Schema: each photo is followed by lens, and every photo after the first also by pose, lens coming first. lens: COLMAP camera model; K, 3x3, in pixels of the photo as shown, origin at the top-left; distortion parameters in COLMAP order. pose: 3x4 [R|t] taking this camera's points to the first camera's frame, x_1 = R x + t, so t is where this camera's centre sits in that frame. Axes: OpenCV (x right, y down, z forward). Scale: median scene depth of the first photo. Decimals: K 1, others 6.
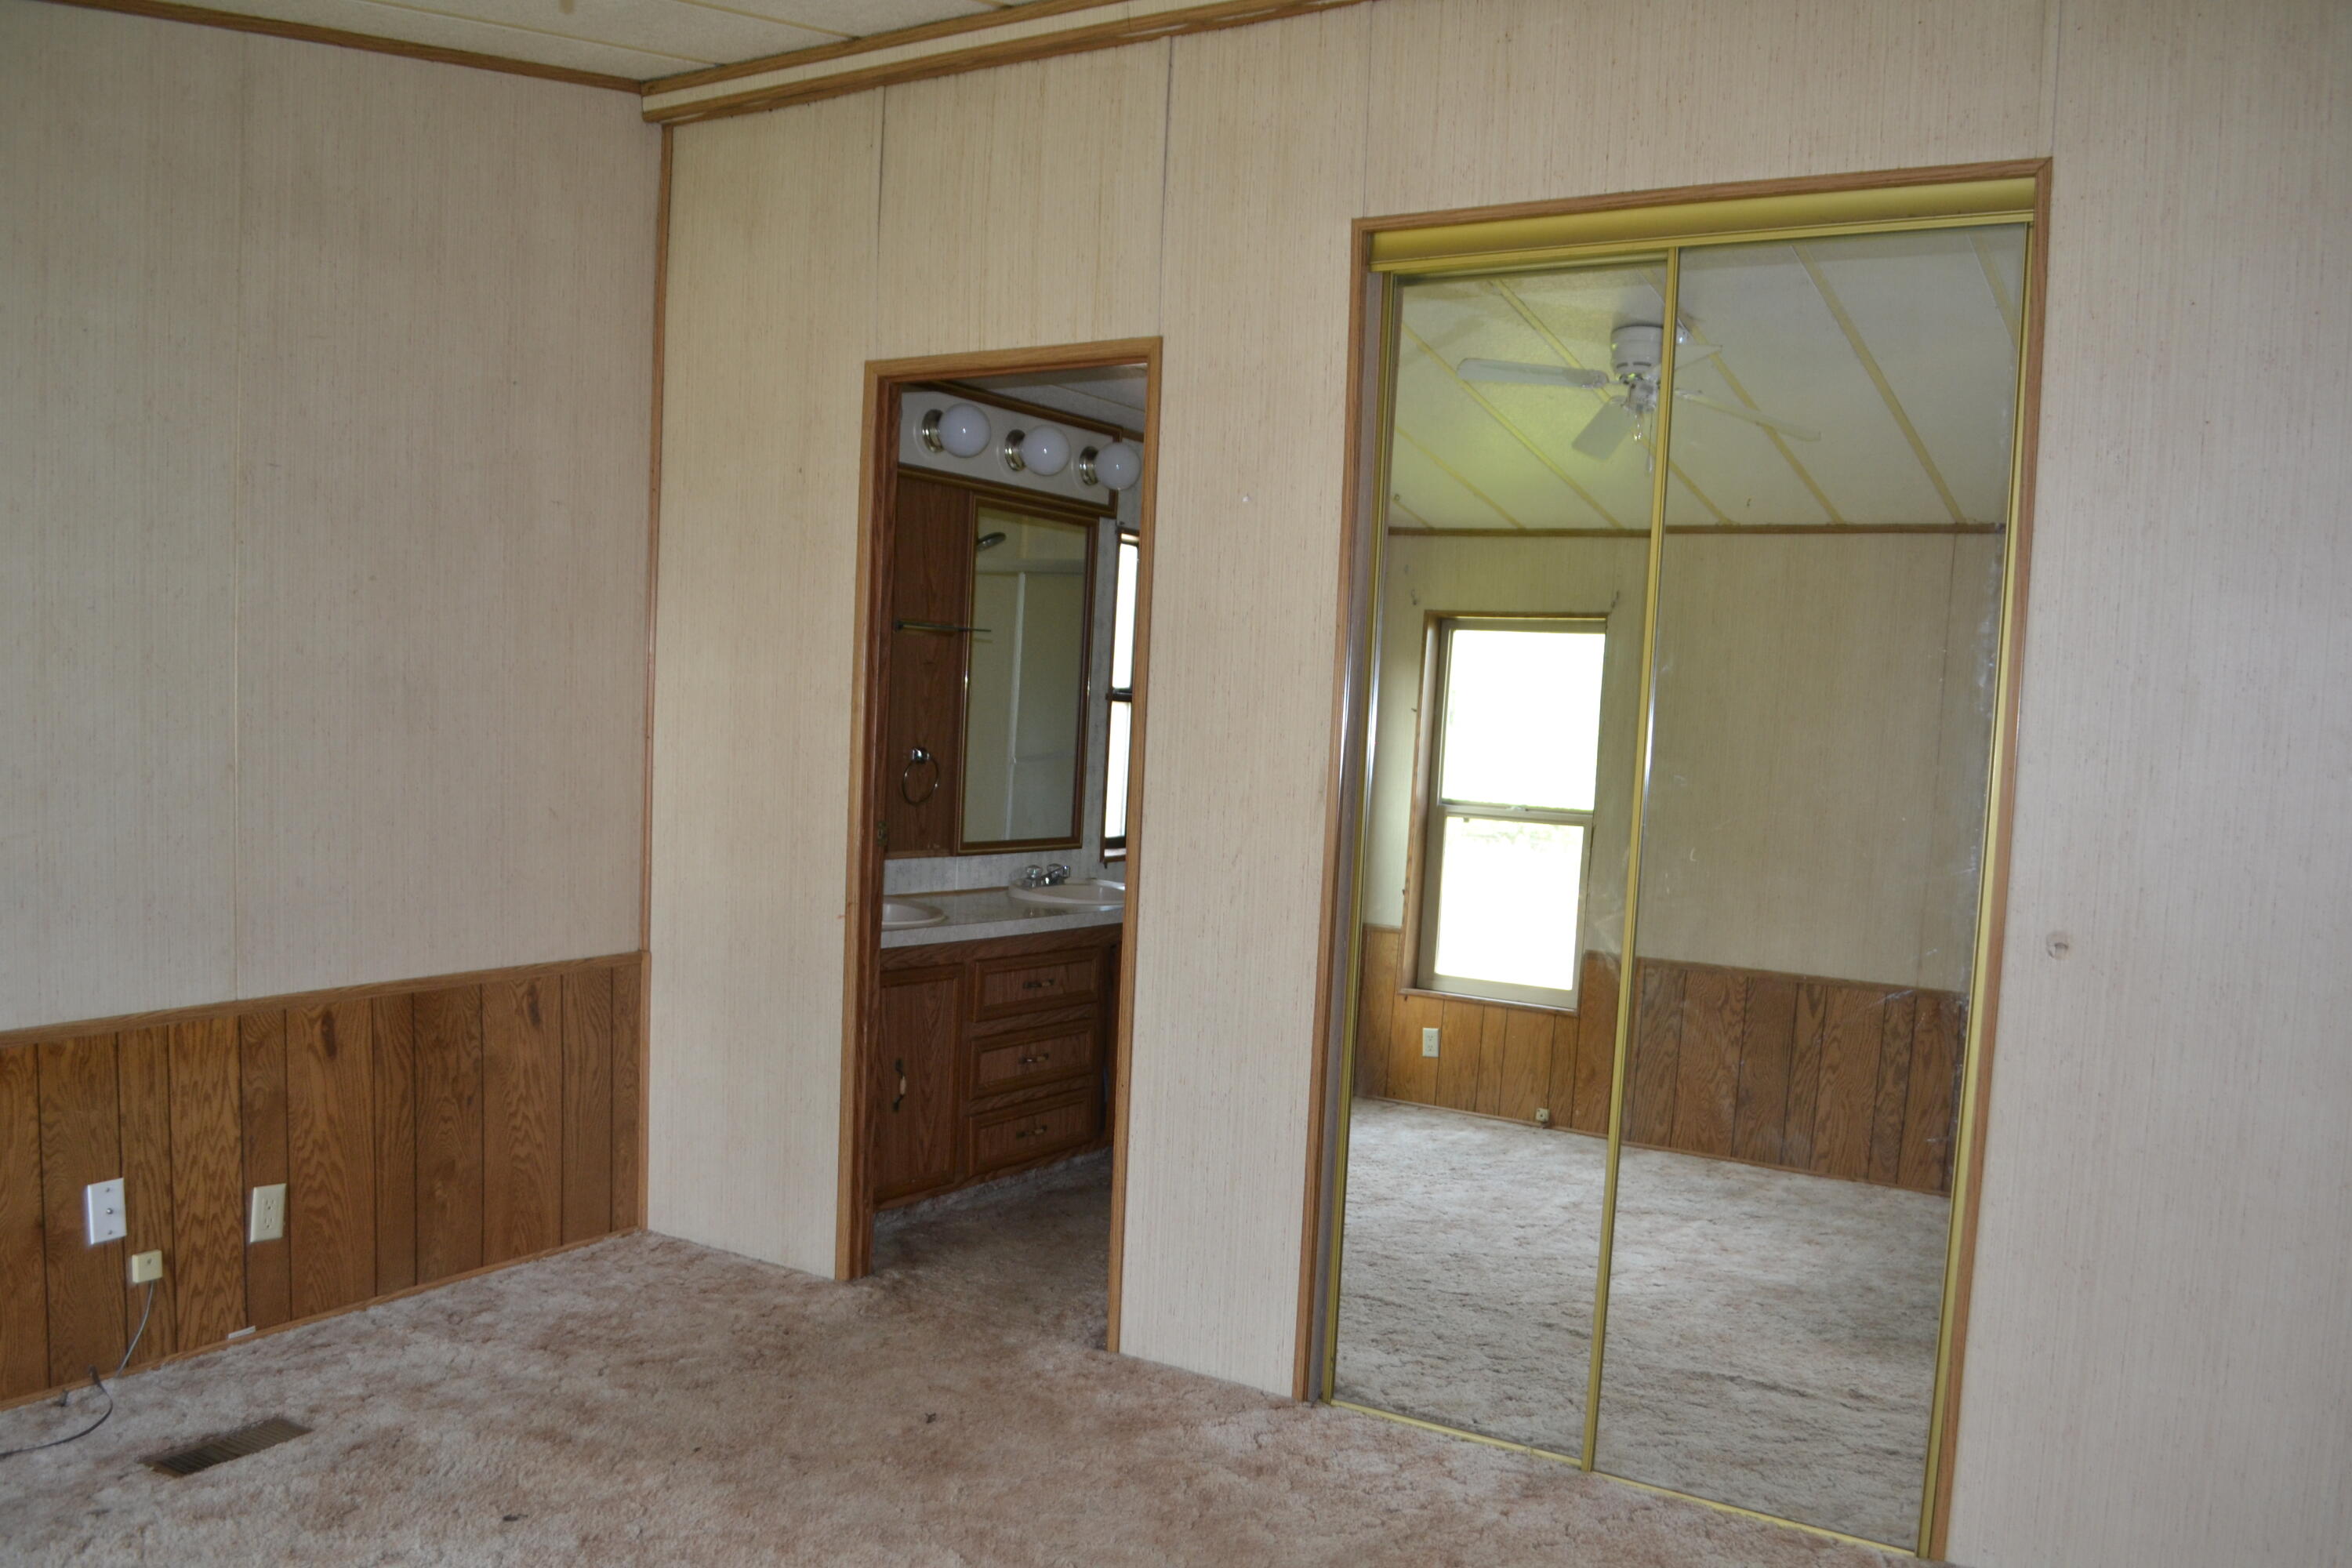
lens RADIAL K [[1881.1, 0, 1161.9], [0, 1881.1, 829.3], [0, 0, 1]] dist [-0.085954, 0.010957]
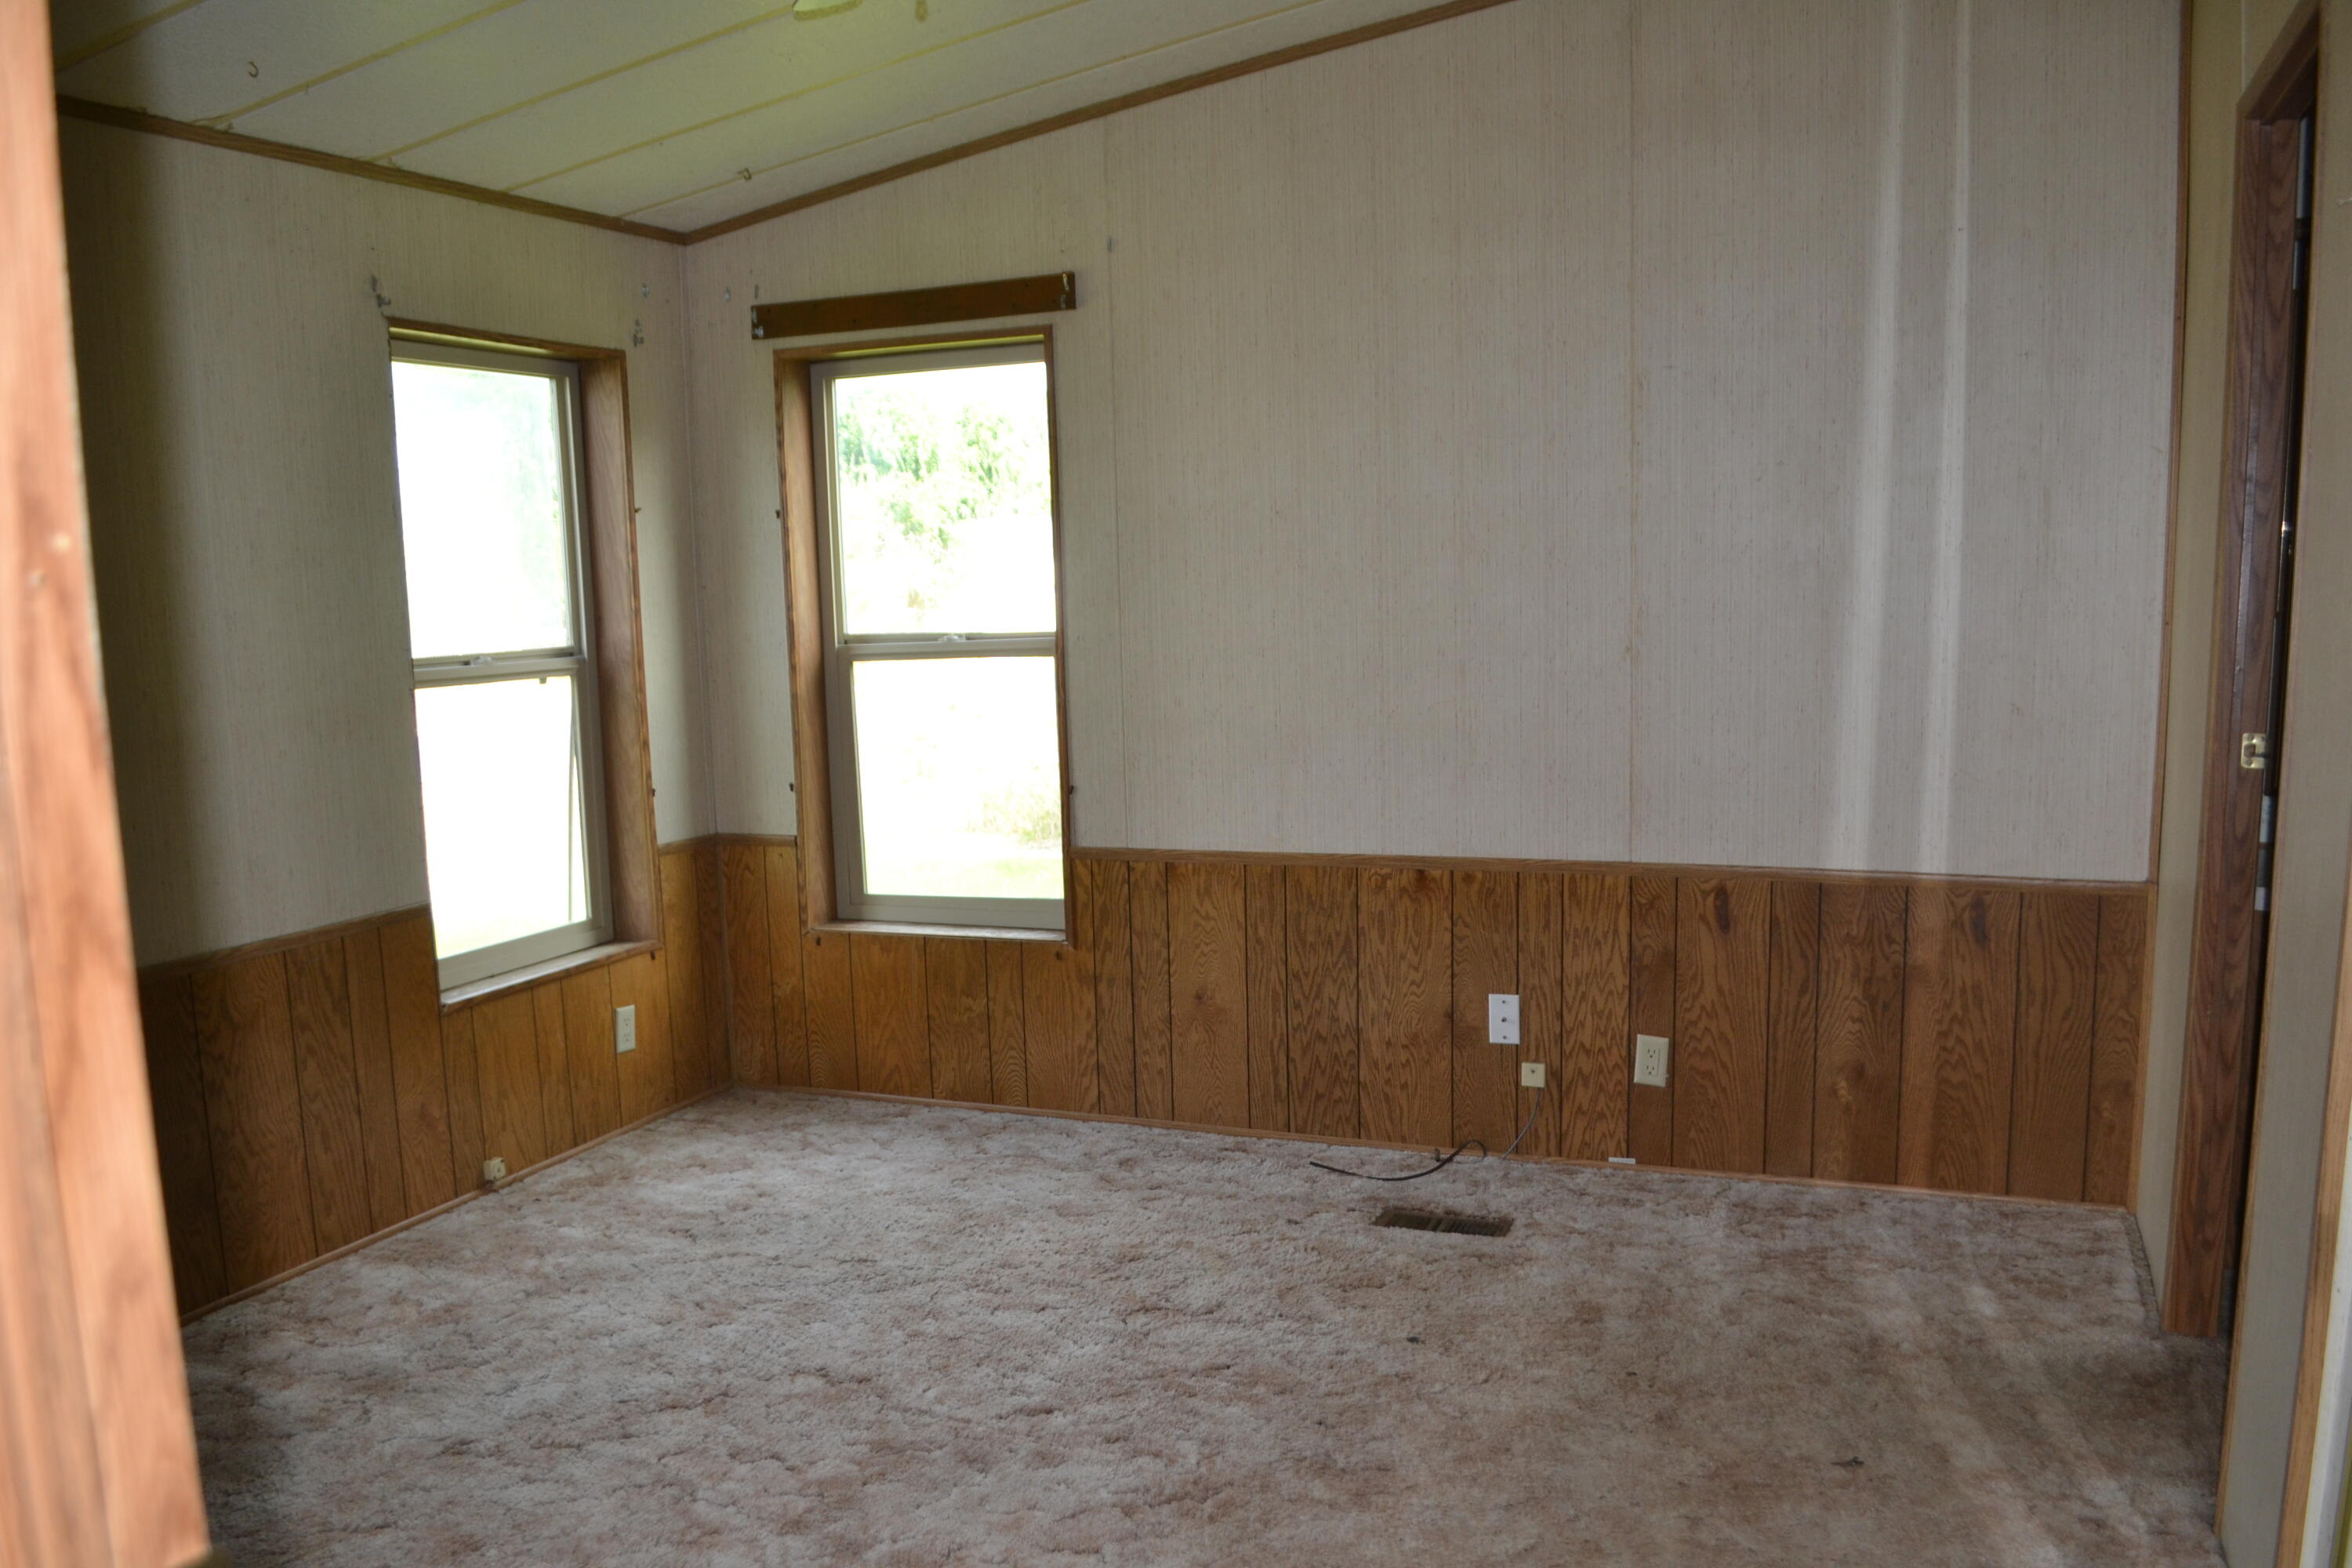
lens RADIAL K [[1902.7, 0, 1178.3], [0, 1902.7, 828.4], [0, 0, 1]] dist [-0.085751, 0.003687]
pose [[0.173794, 0.097898, -0.979904, 0.562942], [-0.041463, 0.994892, 0.092041, -0.020482], [0.983909, 0.024634, 0.176965, 0.533055]]
